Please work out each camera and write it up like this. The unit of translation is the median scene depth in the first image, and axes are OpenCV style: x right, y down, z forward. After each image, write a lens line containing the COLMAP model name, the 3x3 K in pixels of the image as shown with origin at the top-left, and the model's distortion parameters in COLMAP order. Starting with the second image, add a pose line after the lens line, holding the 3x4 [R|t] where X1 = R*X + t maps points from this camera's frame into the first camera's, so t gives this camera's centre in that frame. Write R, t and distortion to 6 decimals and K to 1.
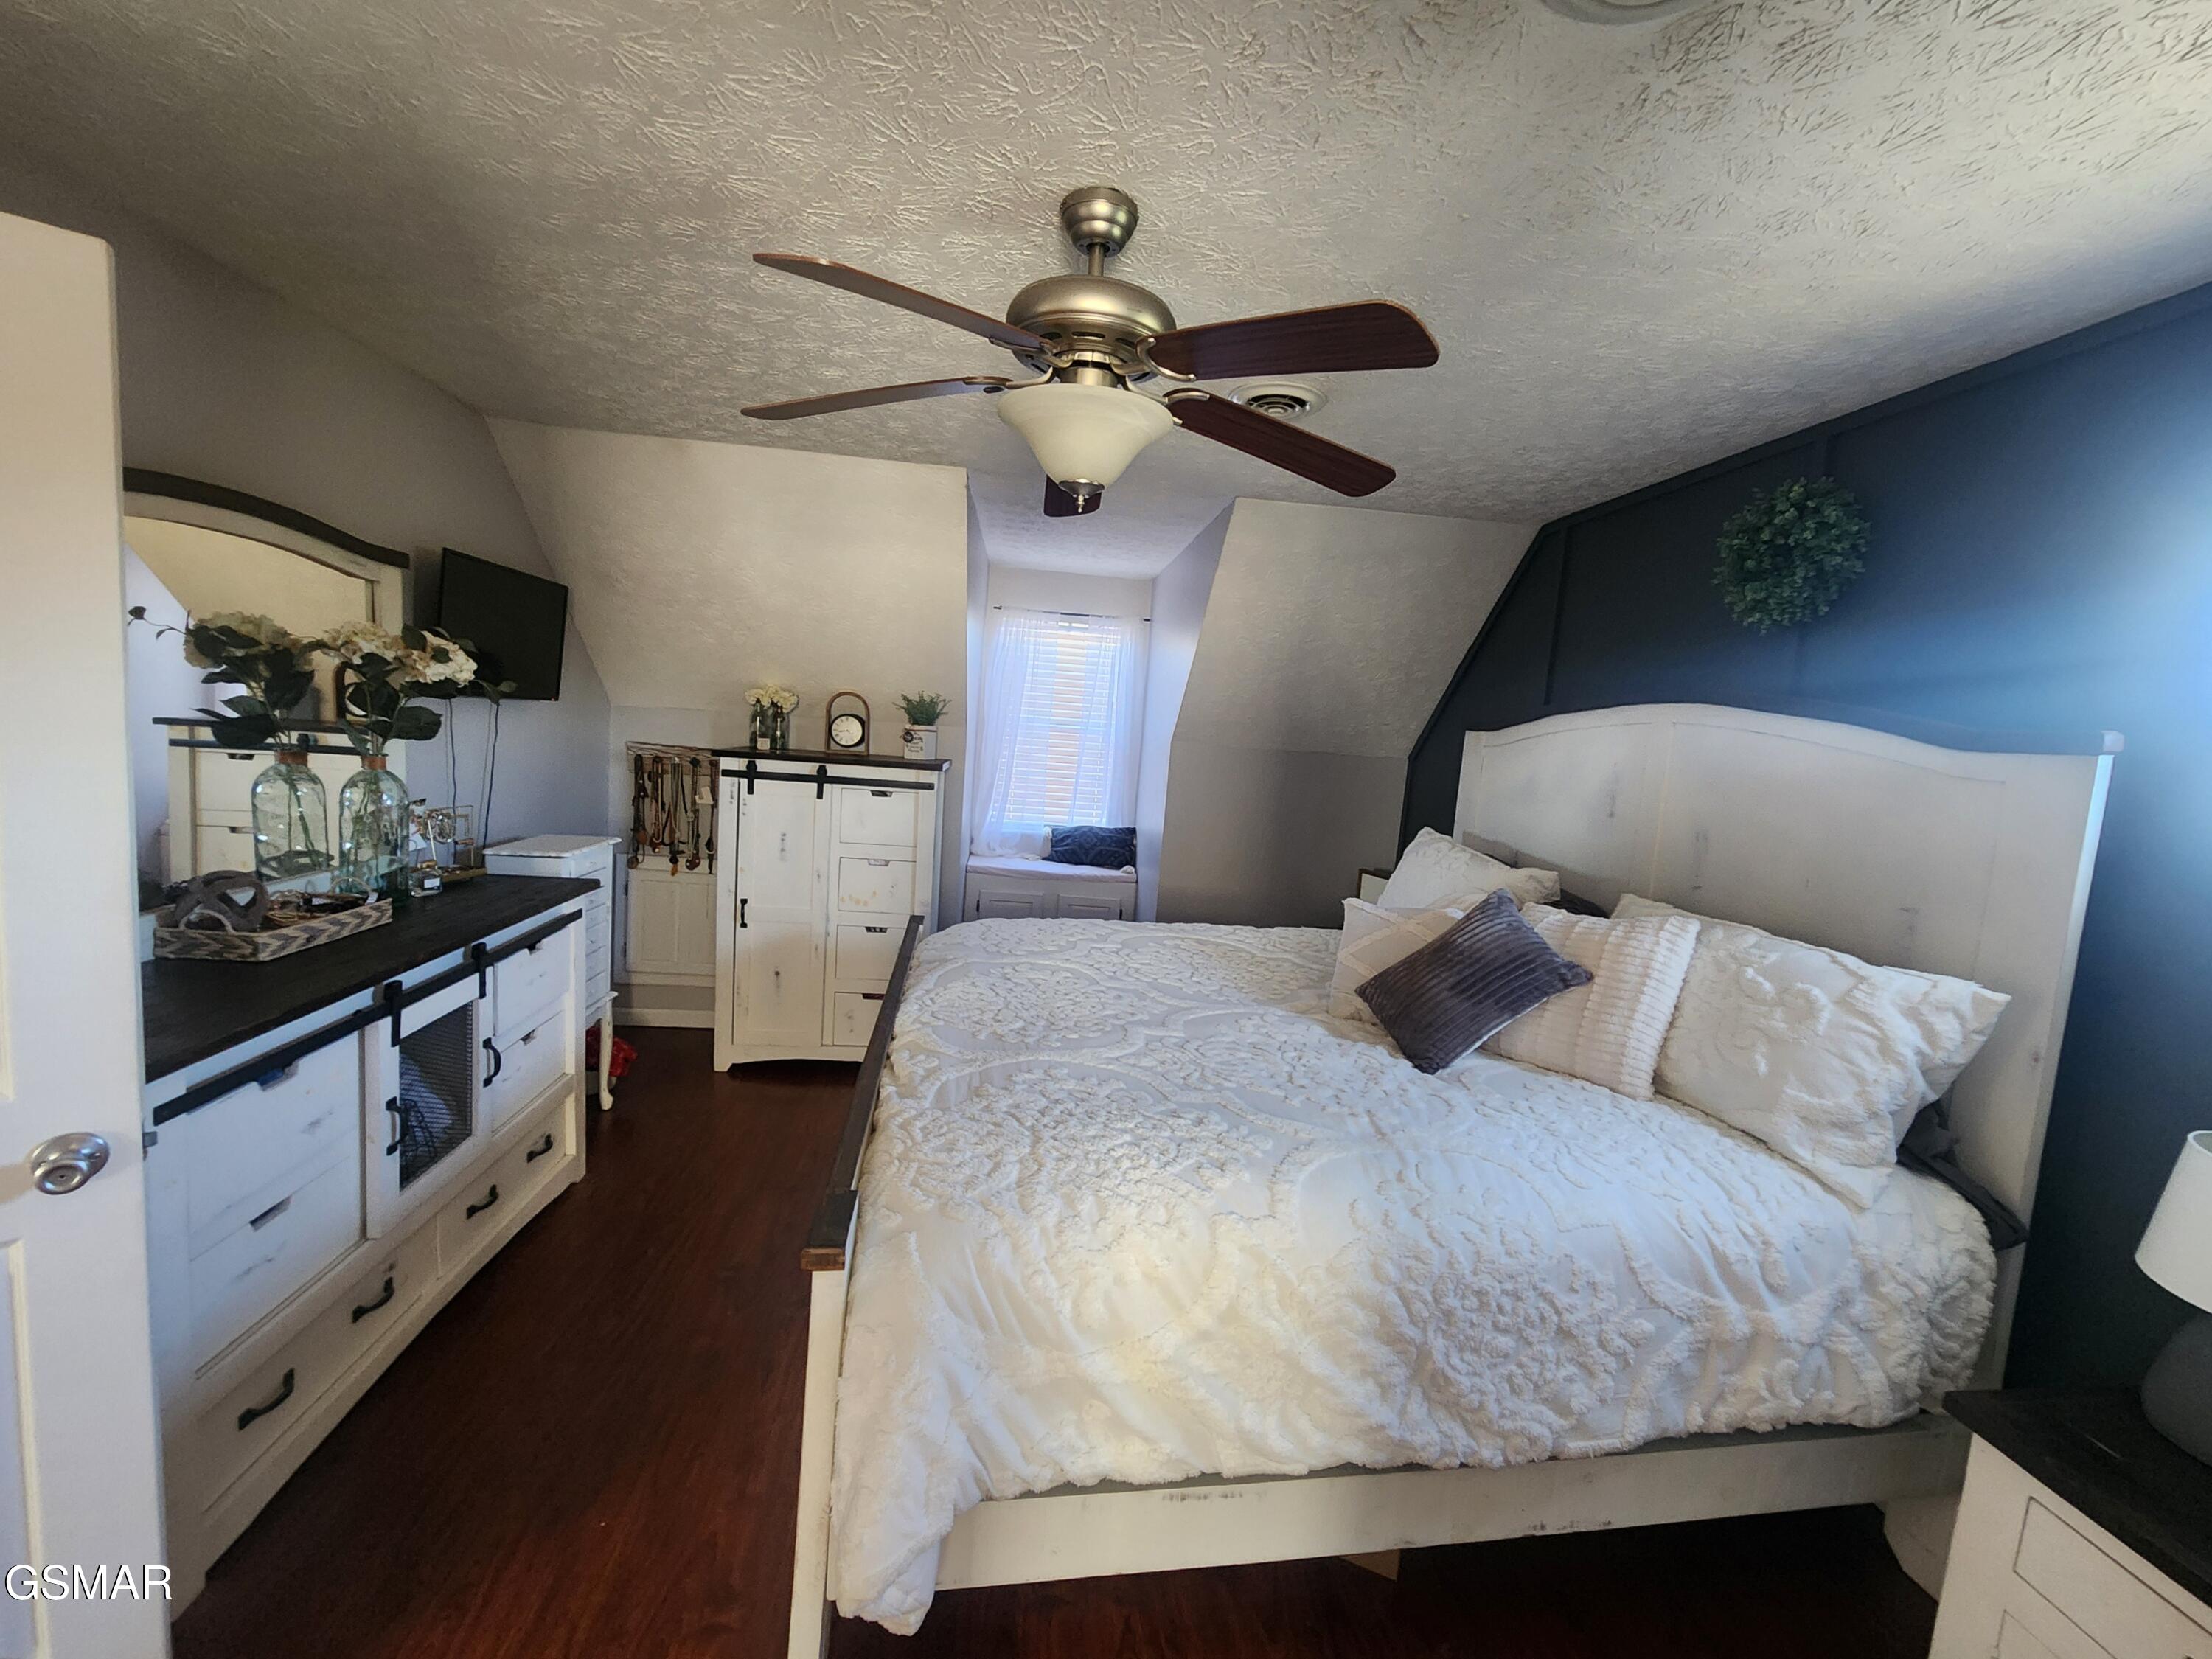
lens RADIAL K [[900.9, 0, 1115.7], [0, 900.9, 814.1], [0, 0, 1]] dist [-0.013770, 0.000212]
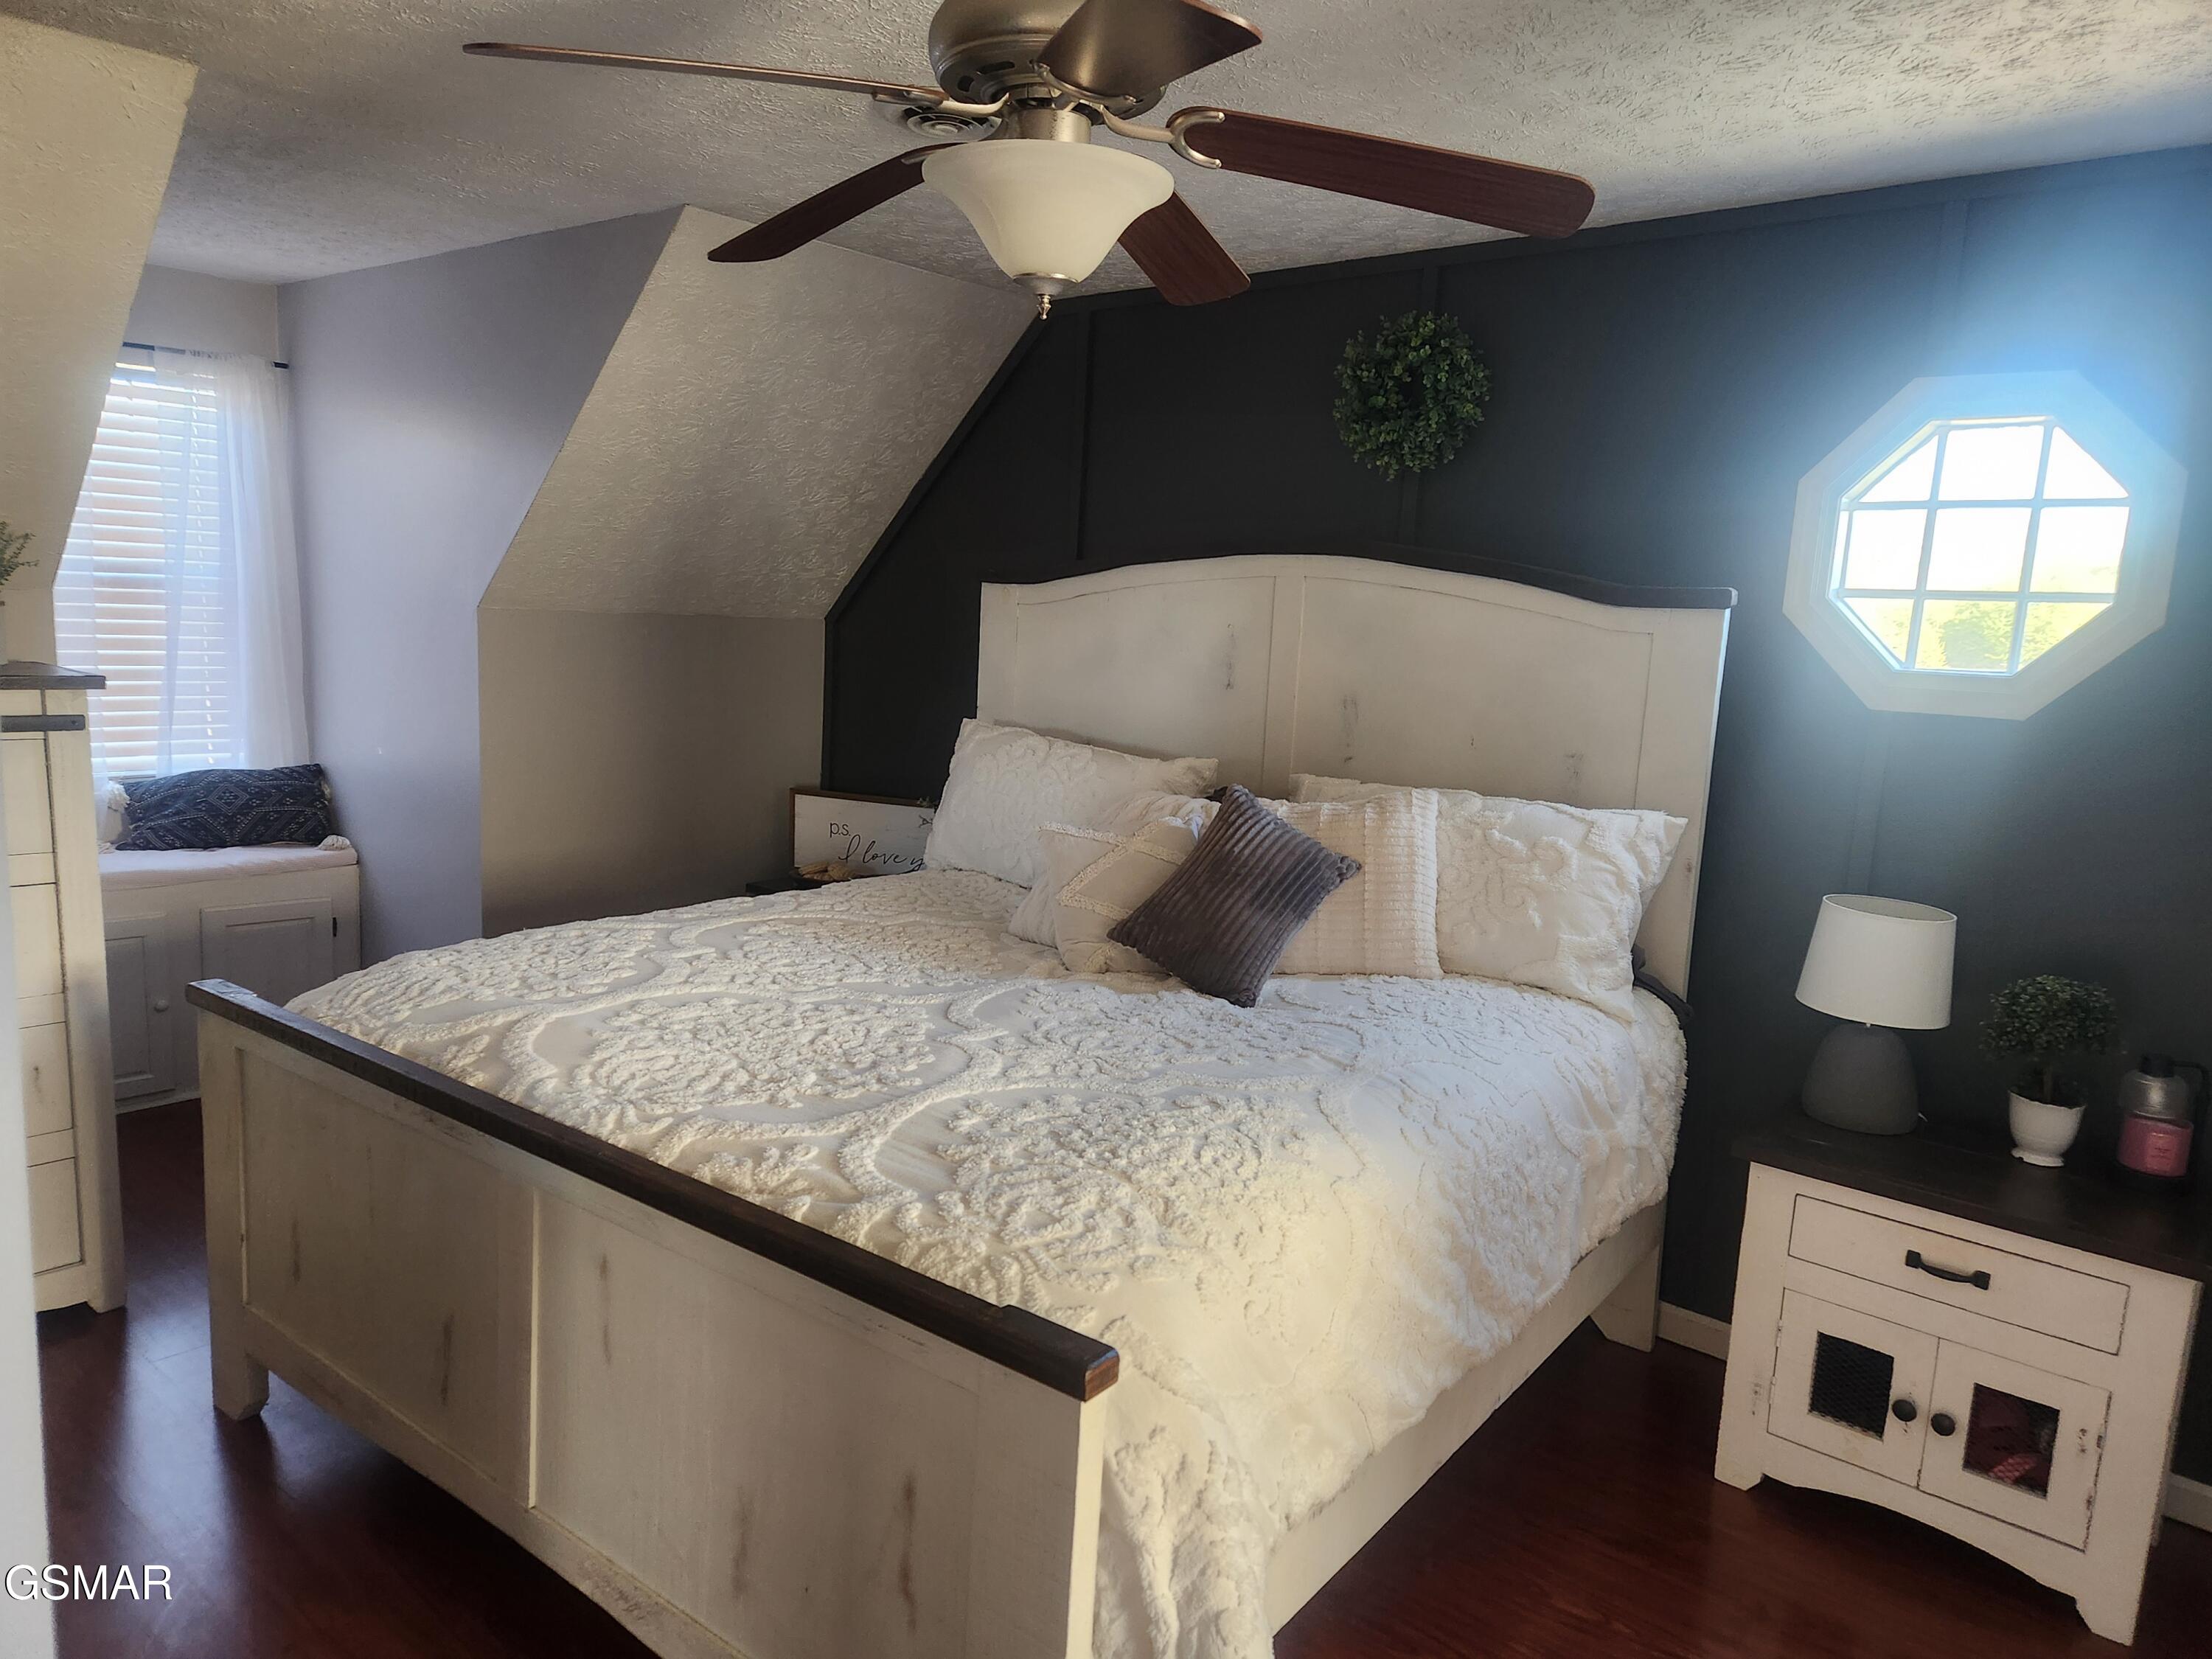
lens RADIAL K [[1476.5, 0, 1093.4], [0, 1476.5, 843.7], [0, 0, 1]] dist [0.037879, -0.012836]
pose [[0.718032, -0.144254, 0.680897, -0.739353], [0.072220, 0.988447, 0.133253, -0.066659], [-0.692253, -0.046506, 0.720155, 0.105631]]
